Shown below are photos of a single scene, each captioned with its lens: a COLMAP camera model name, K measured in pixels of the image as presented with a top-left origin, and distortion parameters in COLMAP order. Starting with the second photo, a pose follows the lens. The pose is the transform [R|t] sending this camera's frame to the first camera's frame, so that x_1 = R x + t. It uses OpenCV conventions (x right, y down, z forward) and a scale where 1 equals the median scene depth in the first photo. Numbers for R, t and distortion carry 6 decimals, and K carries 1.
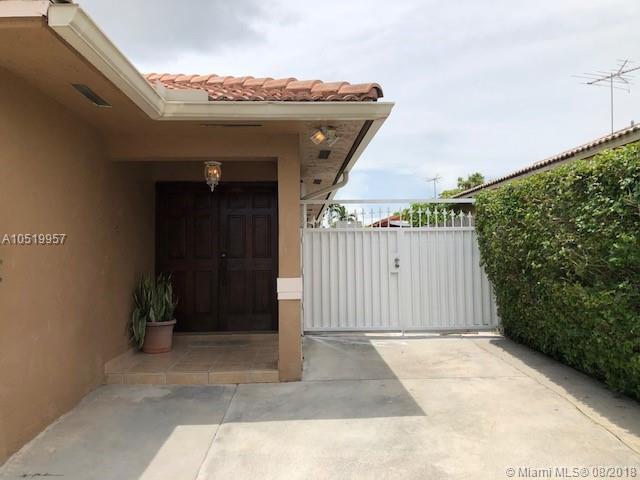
lens RADIAL K [[527.2, 0, 325.8], [0, 527.2, 234.7], [0, 0, 1]] dist [0.030251, -0.020141]
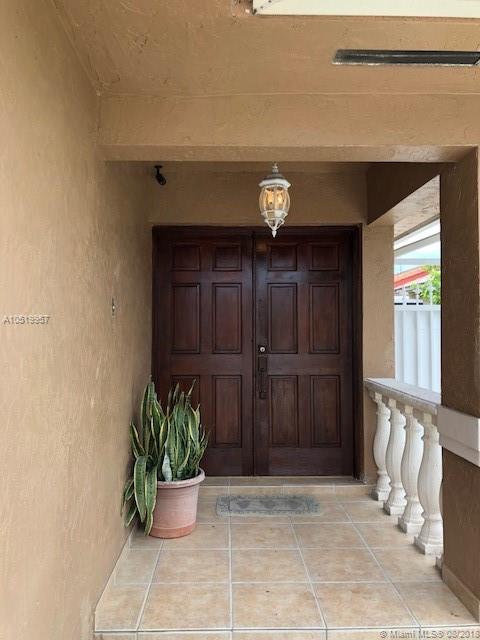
lens RADIAL K [[527.2, 0, 235.5], [0, 527.2, 320.6], [0, 0, 1]] dist [0.030251, -0.020141]
pose [[0.999205, 0.015945, -0.036546, -0.201948], [-0.014977, 0.999534, 0.026599, -0.009108], [0.036953, -0.026031, 0.998978, 0.396809]]
